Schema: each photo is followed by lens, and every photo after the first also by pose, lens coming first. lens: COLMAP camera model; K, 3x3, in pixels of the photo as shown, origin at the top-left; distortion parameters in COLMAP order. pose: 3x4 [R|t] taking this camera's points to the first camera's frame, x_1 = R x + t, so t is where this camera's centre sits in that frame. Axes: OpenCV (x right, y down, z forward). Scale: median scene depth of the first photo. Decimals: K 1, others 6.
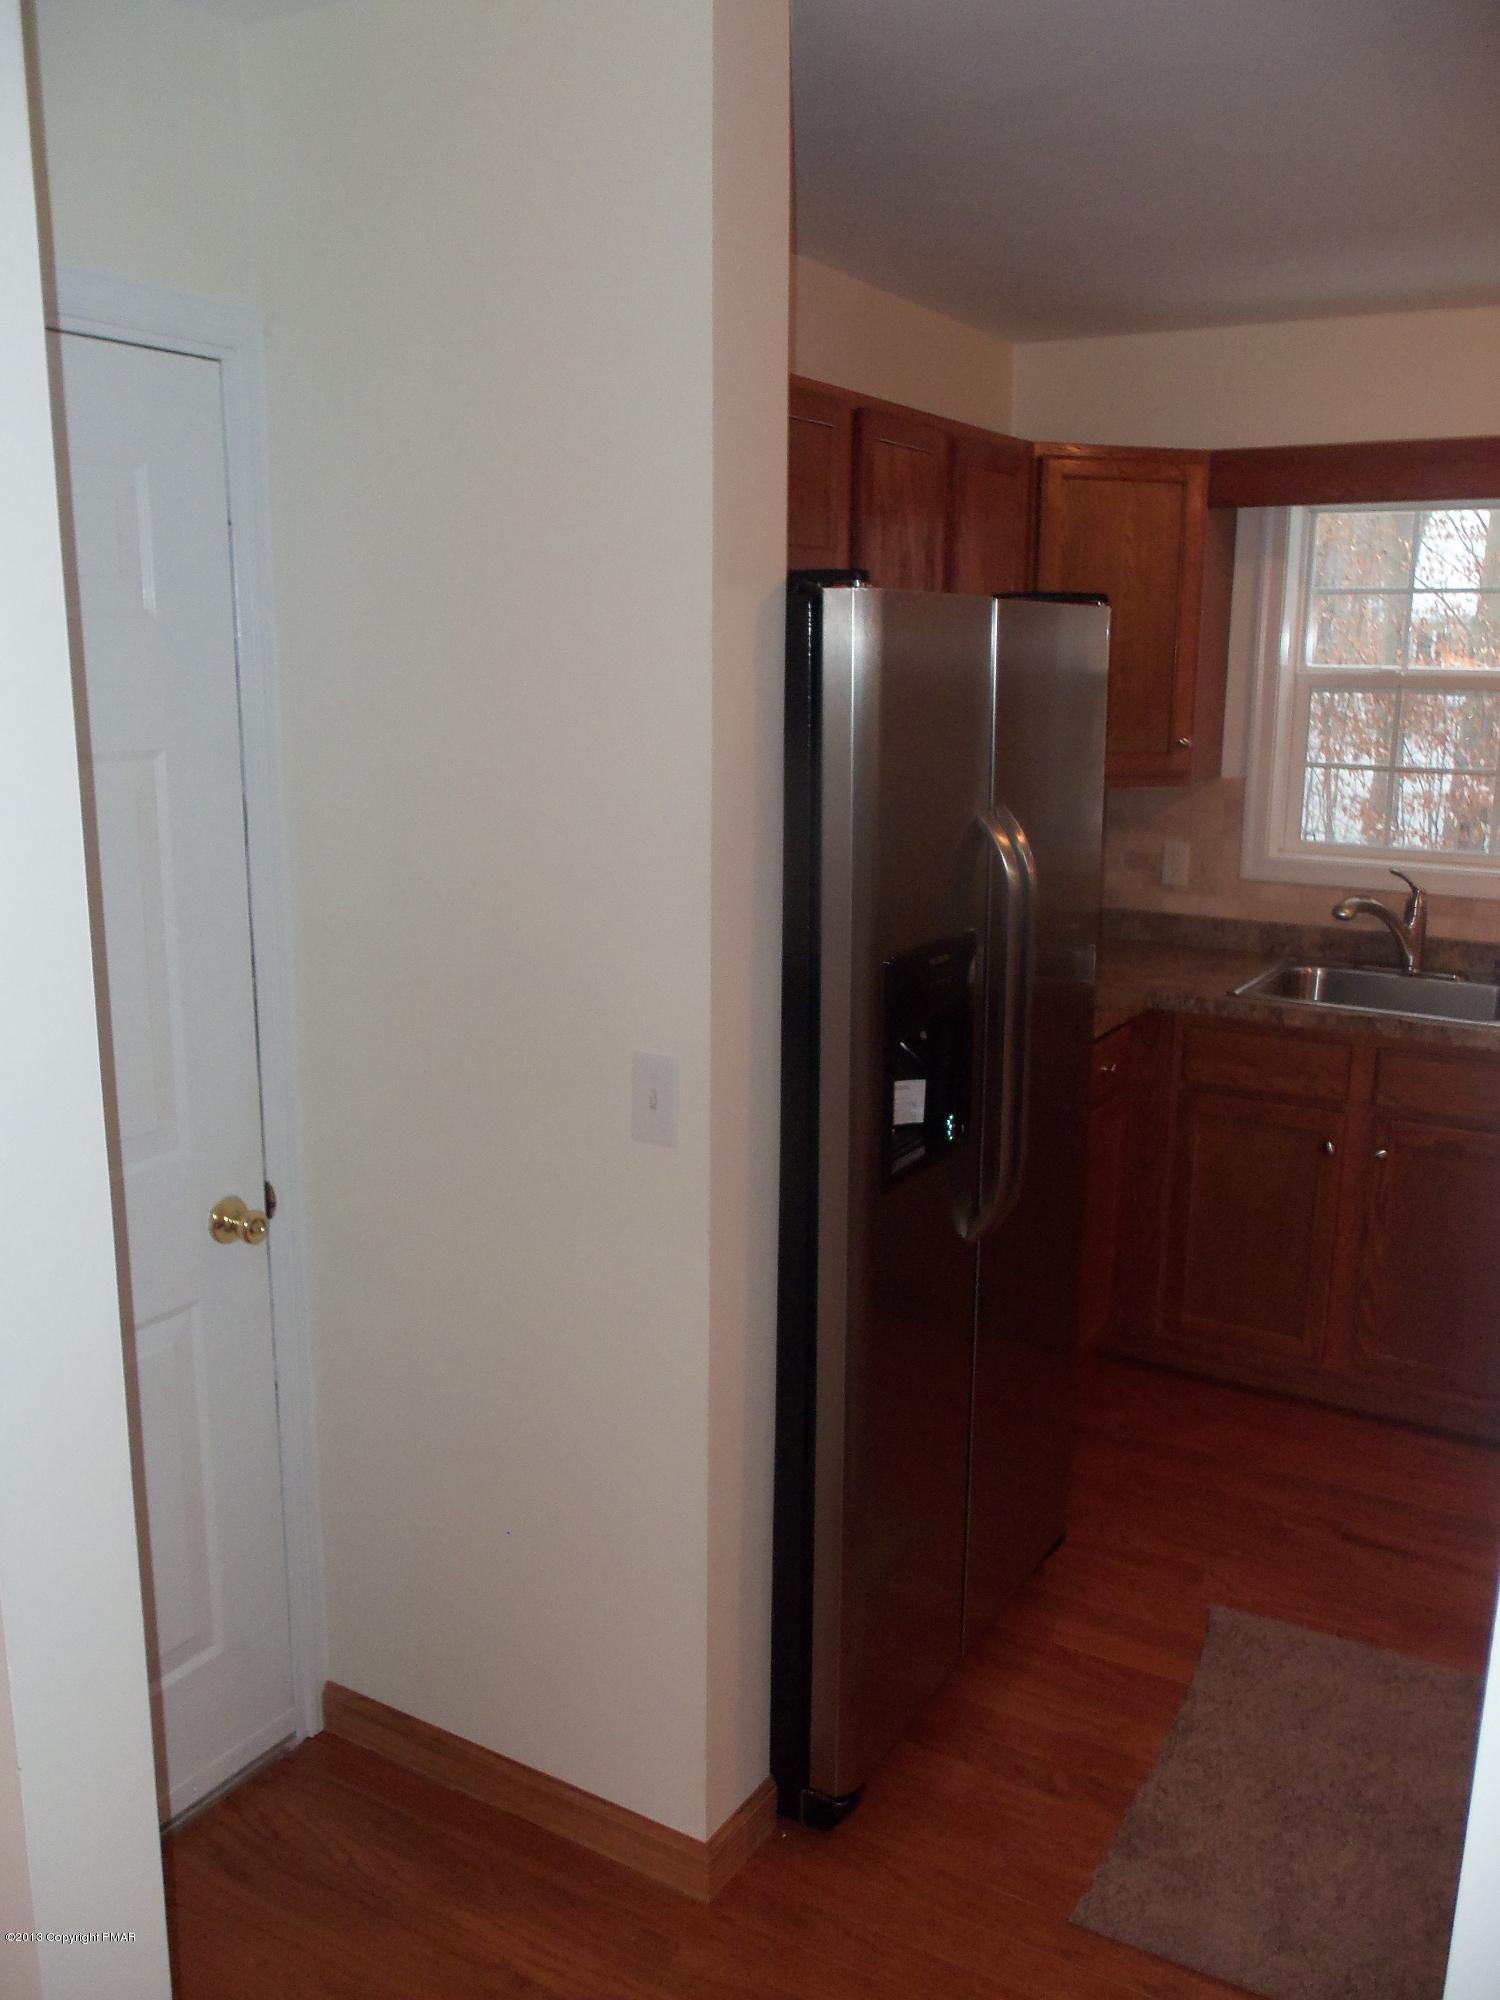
lens RADIAL K [[1652.2, 0, 750.0], [0, 1652.2, 1000.0], [0, 0, 1]] dist [-0.036808, 0.003354]
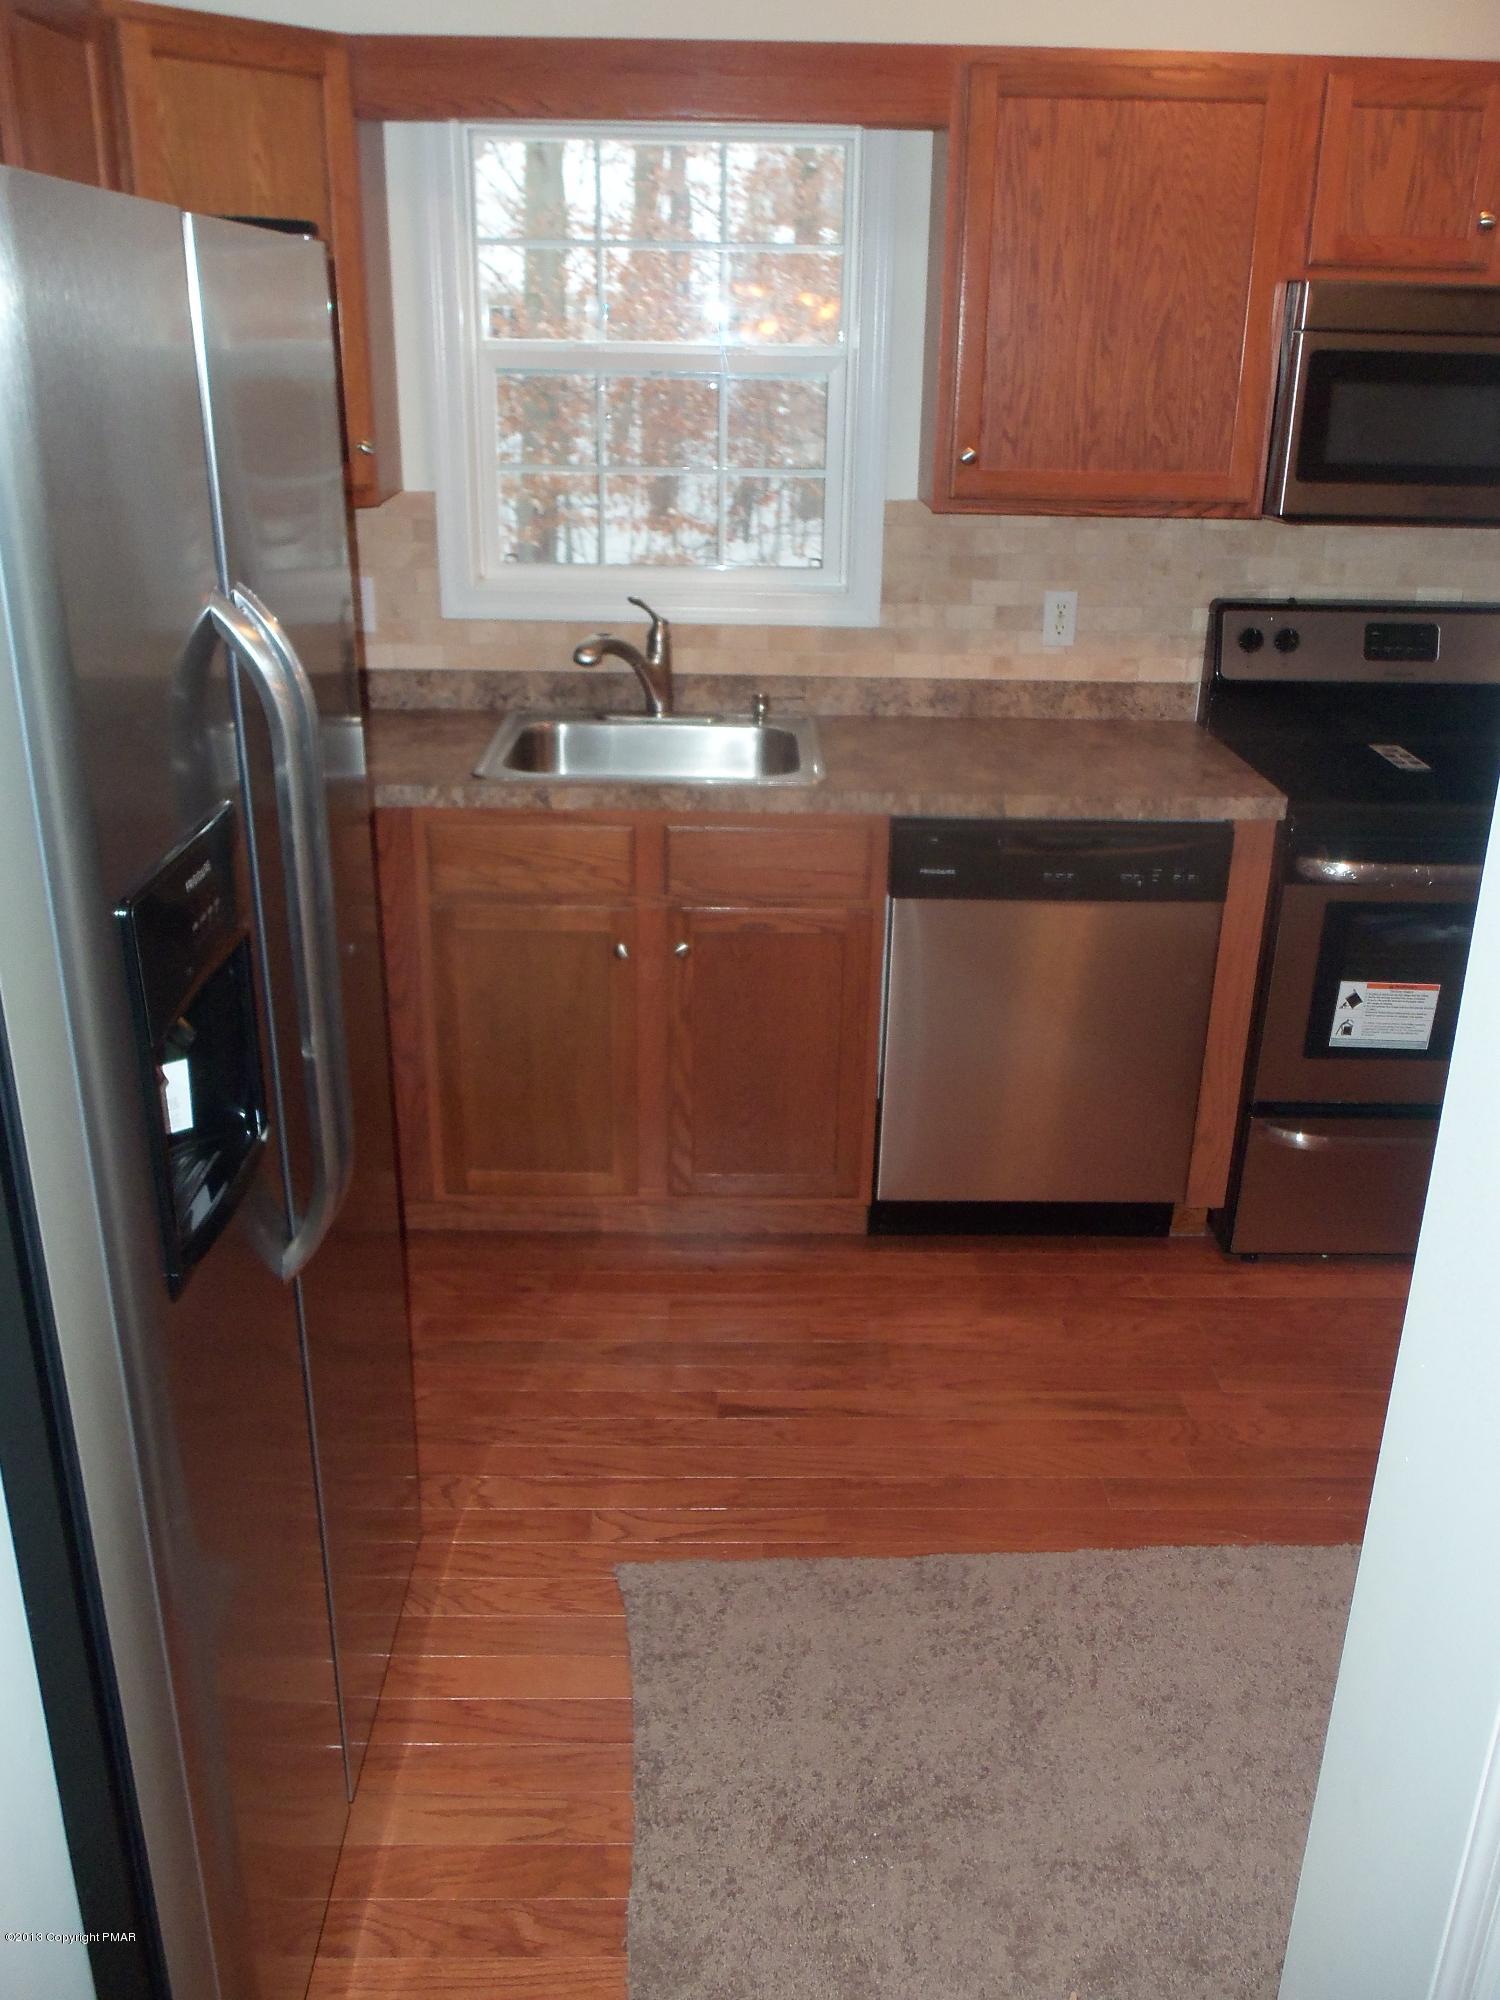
lens RADIAL K [[1647.7, 0, 749.8], [0, 1647.7, 976.5], [0, 0, 1]] dist [-0.021422, -0.004199]
pose [[0.847188, -0.186558, 0.497461, -0.007643], [0.101609, 0.975933, 0.192952, -0.049318], [-0.521486, -0.112920, 0.845755, 0.256794]]
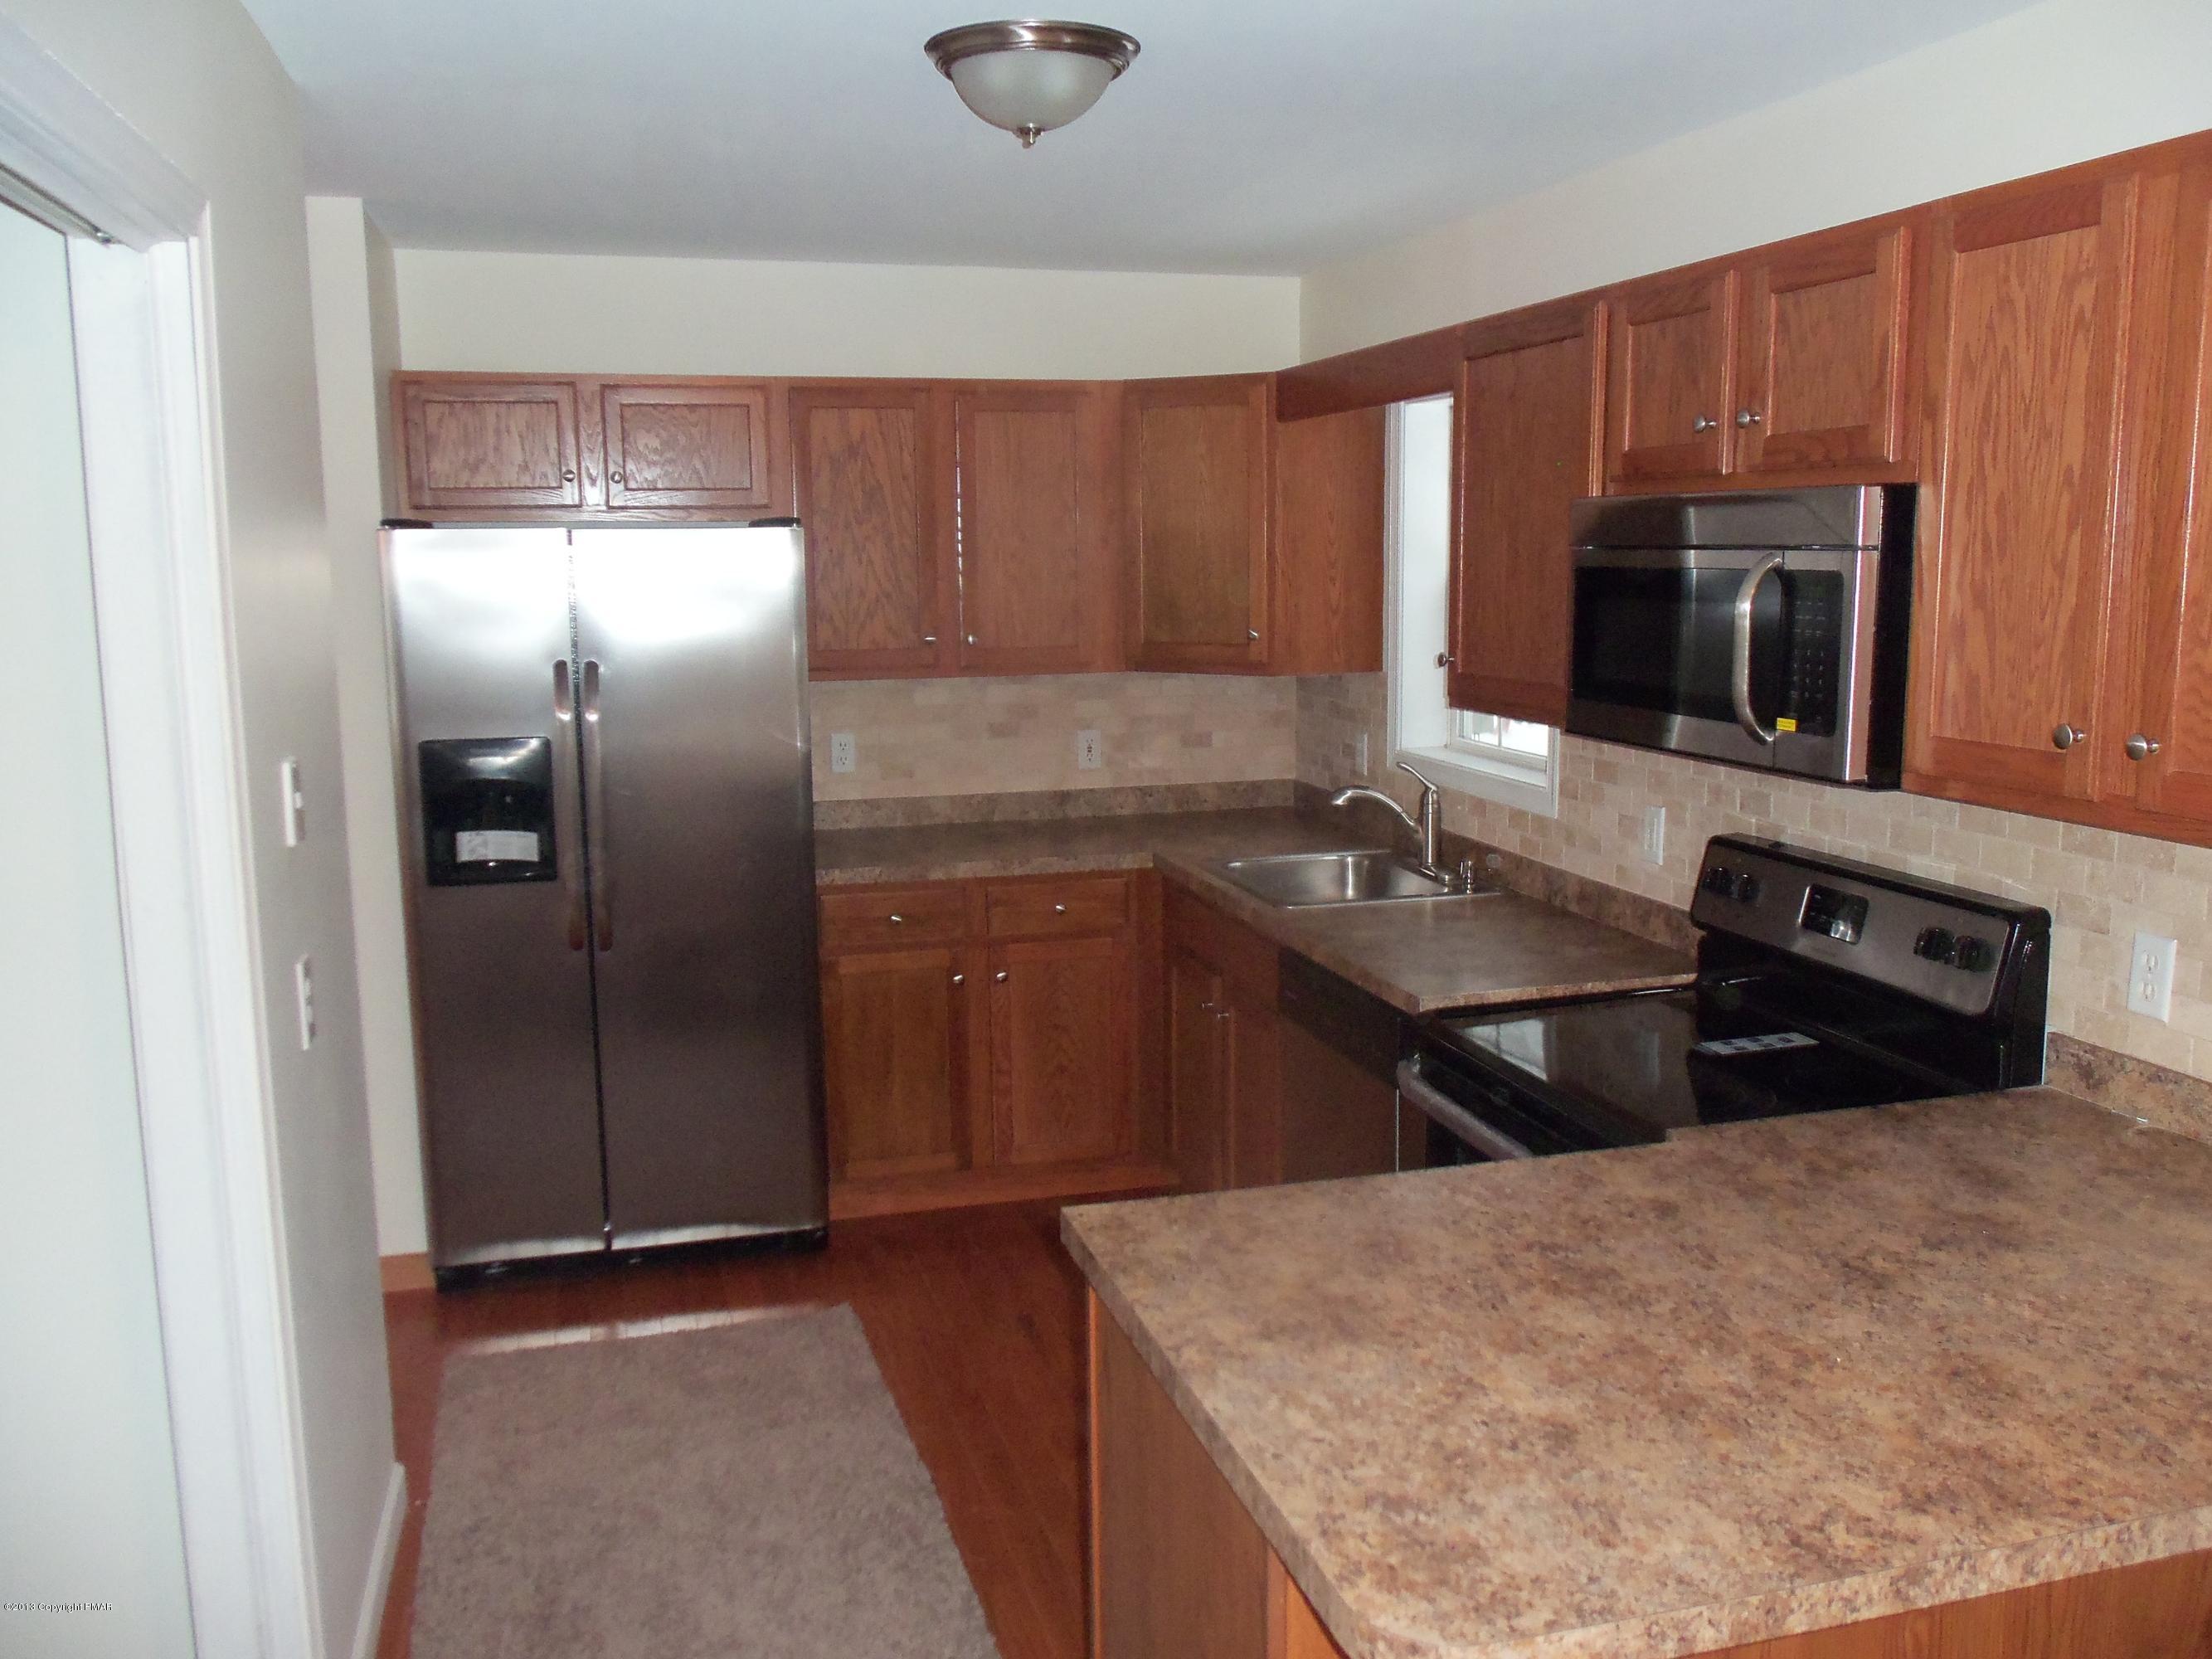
lens RADIAL K [[1827.4, 0, 1103.3], [0, 1827.4, 829.0], [0, 0, 1]] dist [-0.036808, 0.003354]
pose [[0.728907, 0.091231, -0.678507, 1.075981], [-0.128471, 0.991702, -0.004672, -0.010820], [0.672451, 0.090574, 0.734579, 0.058616]]
